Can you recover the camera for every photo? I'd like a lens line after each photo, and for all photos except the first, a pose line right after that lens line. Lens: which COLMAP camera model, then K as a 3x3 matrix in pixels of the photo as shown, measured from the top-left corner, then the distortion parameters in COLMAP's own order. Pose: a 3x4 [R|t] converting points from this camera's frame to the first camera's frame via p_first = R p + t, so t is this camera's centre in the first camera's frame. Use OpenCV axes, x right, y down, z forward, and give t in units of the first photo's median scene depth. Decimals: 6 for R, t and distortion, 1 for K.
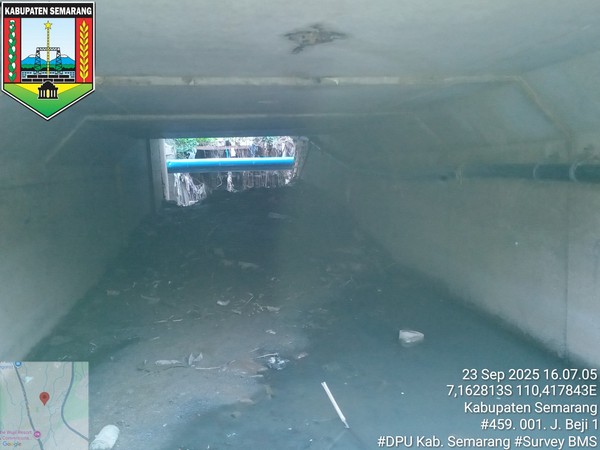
lens RADIAL K [[547.9, 0, 299.8], [0, 547.9, 233.1], [0, 0, 1]] dist [0.020375, -0.004059]
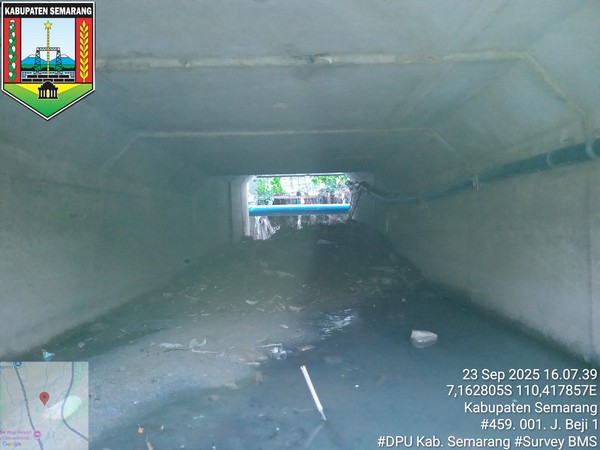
lens RADIAL K [[435.2, 0, 300.0], [0, 435.2, 225.0], [0, 0, 1]] dist [0.022284, -0.048596]
pose [[0.988768, 0.008252, -0.149231, 0.099259], [-0.024892, 0.993622, -0.109982, 0.081687], [0.147372, 0.112462, 0.982667, 0.180873]]
